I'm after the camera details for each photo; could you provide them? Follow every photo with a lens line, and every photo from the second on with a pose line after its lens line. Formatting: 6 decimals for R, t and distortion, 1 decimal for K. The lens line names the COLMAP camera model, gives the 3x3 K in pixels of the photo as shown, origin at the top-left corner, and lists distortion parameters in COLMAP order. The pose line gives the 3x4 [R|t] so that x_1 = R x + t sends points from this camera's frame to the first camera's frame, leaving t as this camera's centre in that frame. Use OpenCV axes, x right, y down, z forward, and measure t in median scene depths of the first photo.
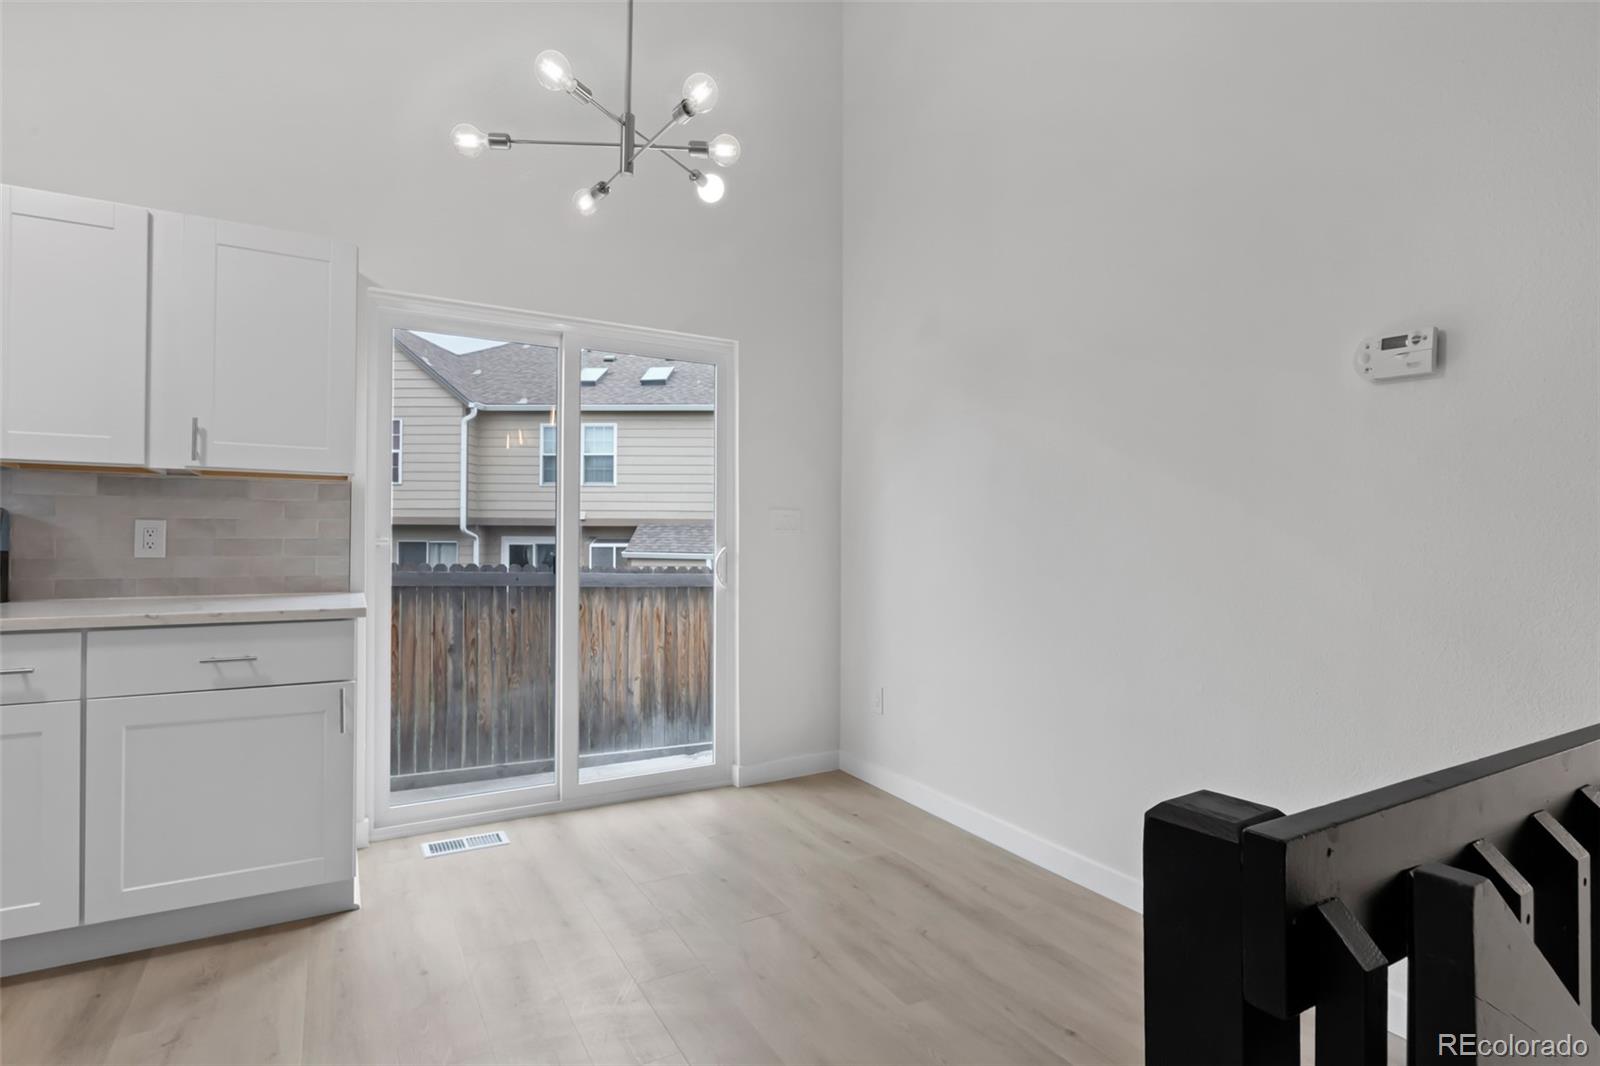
lens RADIAL K [[802.8, 0, 797.3], [0, 802.8, 511.1], [0, 0, 1]] dist [-0.004031, 0.000002]
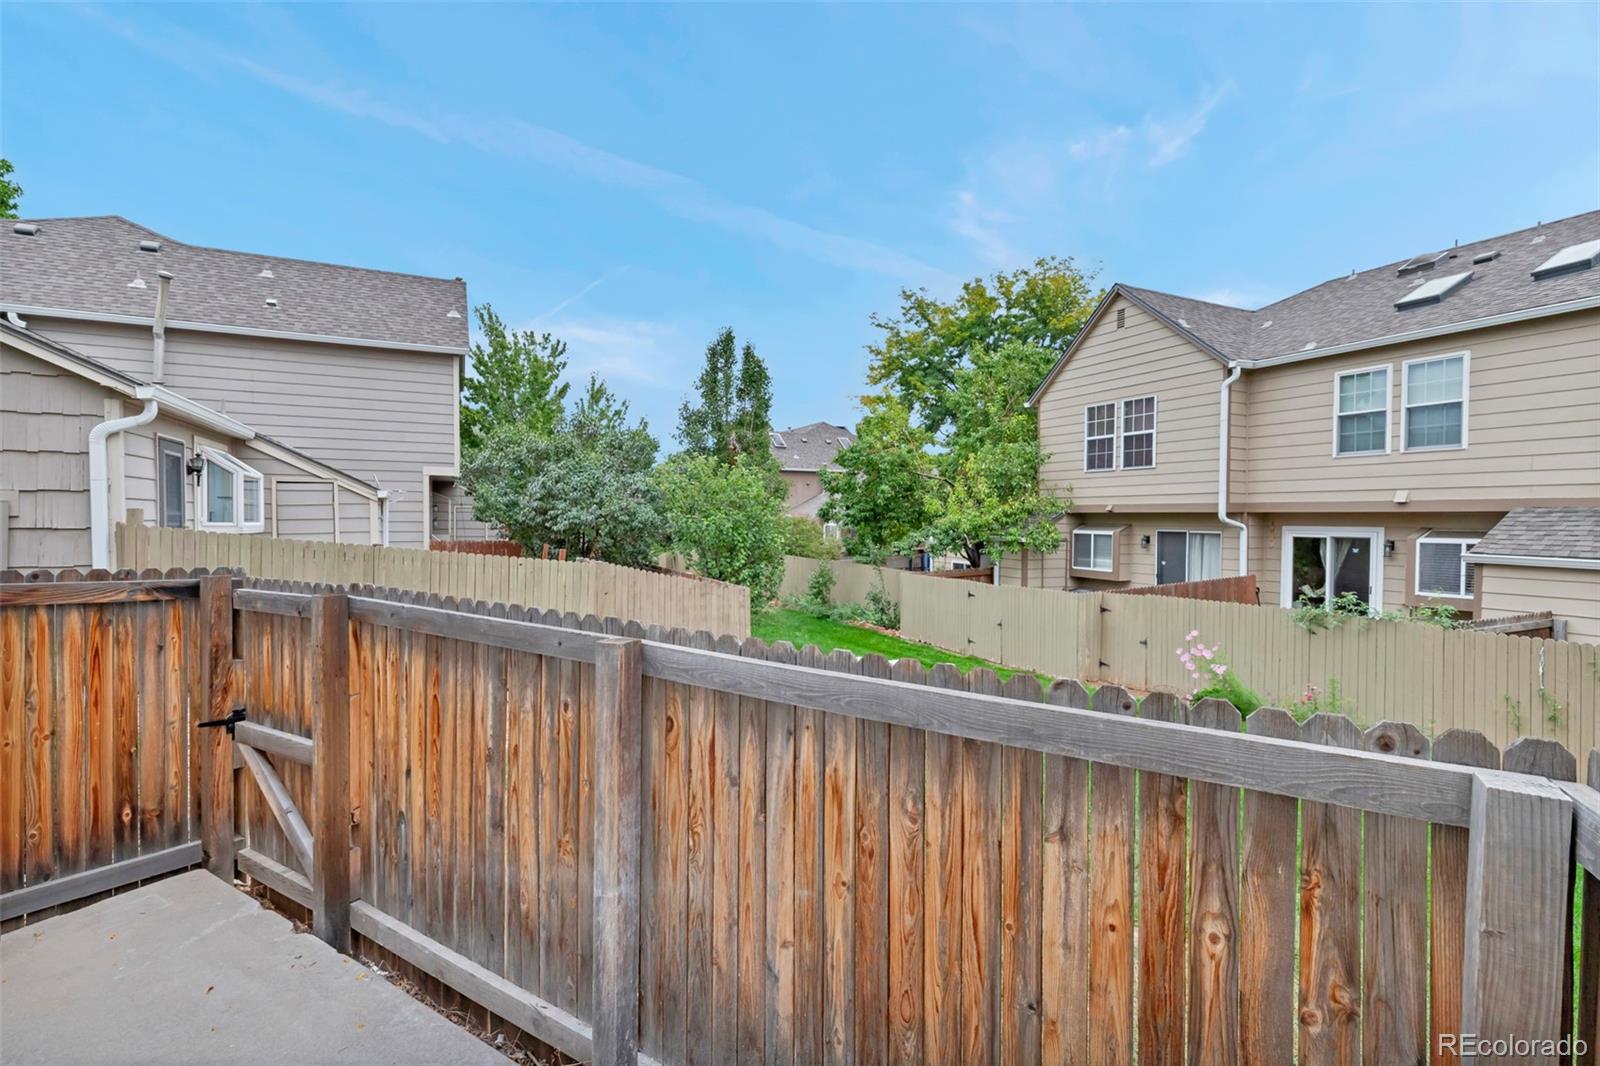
lens RADIAL K [[725.9, 0, 803.5], [0, 725.9, 531.3], [0, 0, 1]] dist [0.001685, 0.000005]
pose [[0.481702, 0.012612, -0.876245, 0.046279], [0.027759, 0.999175, 0.029642, 0.003934], [0.875895, -0.038602, 0.480954, 0.412006]]
